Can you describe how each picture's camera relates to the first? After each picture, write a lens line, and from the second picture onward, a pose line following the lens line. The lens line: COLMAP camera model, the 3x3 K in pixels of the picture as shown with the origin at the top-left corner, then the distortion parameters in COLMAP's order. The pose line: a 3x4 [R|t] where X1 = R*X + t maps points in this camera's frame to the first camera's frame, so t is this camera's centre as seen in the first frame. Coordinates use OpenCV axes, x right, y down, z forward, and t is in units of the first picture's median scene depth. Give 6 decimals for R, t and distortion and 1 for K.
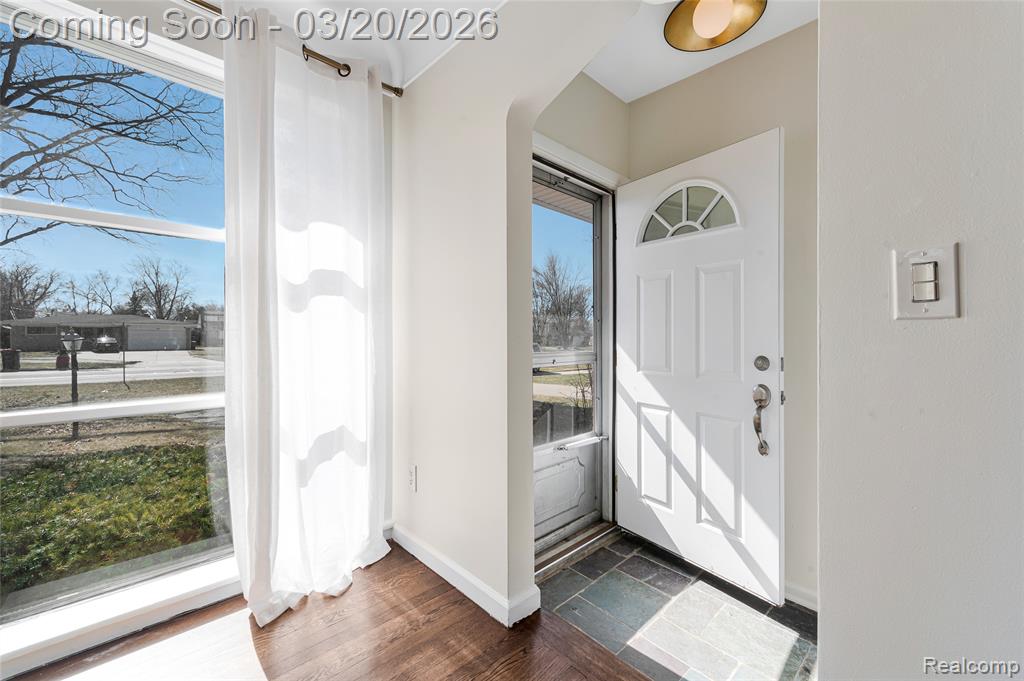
lens RADIAL K [[410.7, 0, 508.2], [0, 410.7, 338.2], [0, 0, 1]] dist [-0.006219, 0.000128]
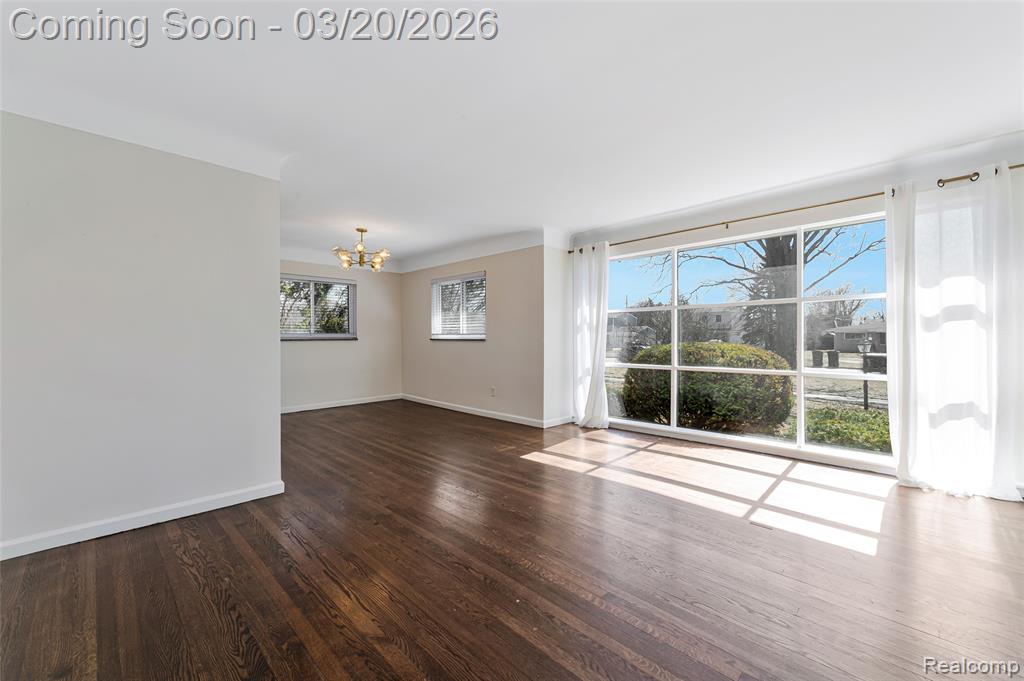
lens RADIAL K [[410.7, 0, 507.3], [0, 410.7, 338.1], [0, 0, 1]] dist [-0.006219, 0.000128]
pose [[0.008435, -0.002559, -0.999961, 1.144104], [-0.009111, 0.999955, -0.002636, -0.012688], [0.999923, 0.009133, 0.008412, -0.801268]]
